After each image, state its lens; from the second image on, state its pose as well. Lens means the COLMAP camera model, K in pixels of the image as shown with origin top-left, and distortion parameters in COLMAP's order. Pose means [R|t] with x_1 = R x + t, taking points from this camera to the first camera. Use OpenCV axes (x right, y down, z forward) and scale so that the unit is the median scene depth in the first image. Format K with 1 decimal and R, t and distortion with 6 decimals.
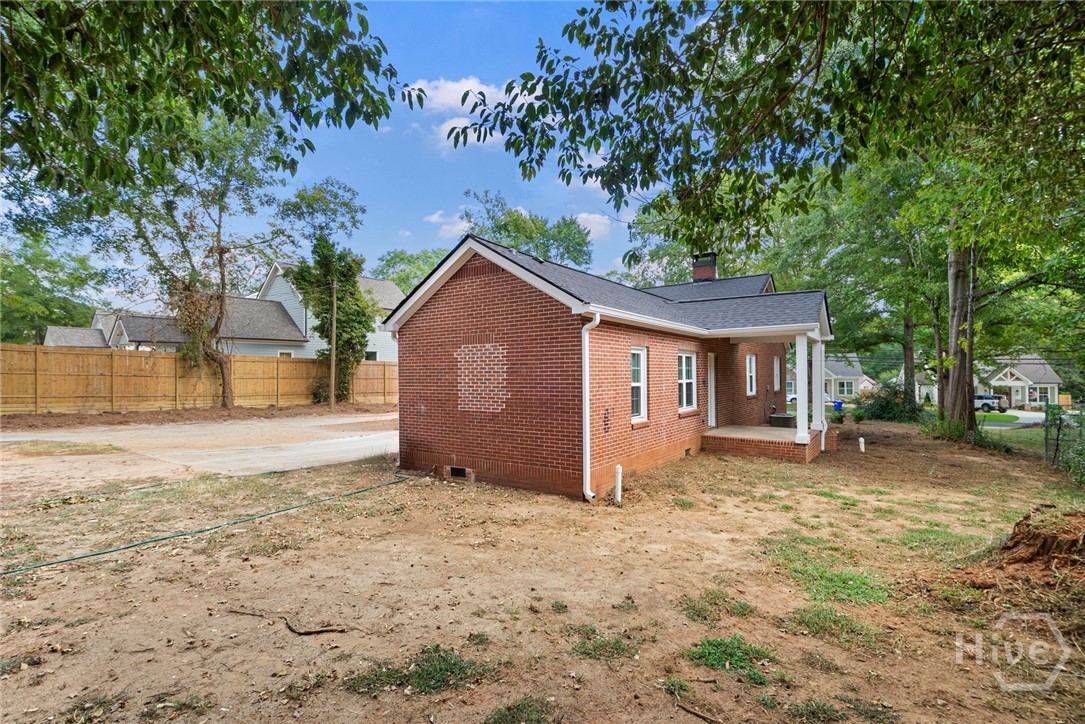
lens RADIAL K [[496.5, 0, 546.9], [0, 496.5, 366.0], [0, 0, 1]] dist [-0.000651, -0.000171]
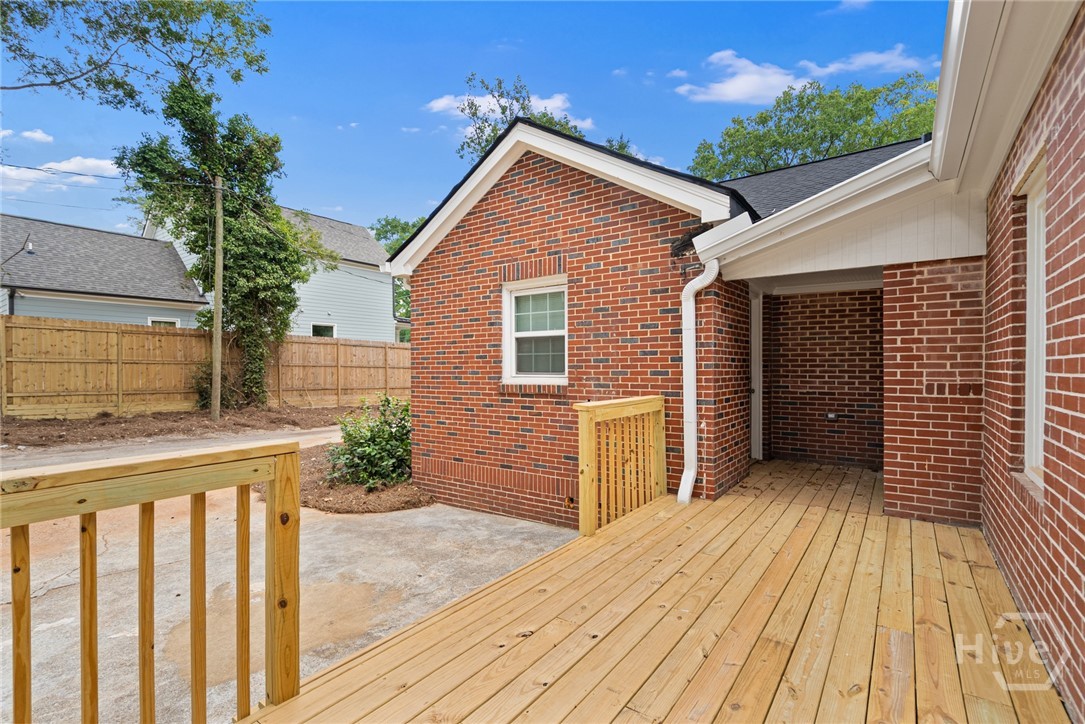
lens RADIAL K [[496.5, 0, 546.9], [0, 496.5, 366.0], [0, 0, 1]] dist [-0.000651, -0.000171]
pose [[0.999932, 0.001213, -0.011603, -0.073352], [-0.001073, 0.999927, 0.012024, 0.020891], [0.011616, -0.012011, 0.999860, 0.466860]]
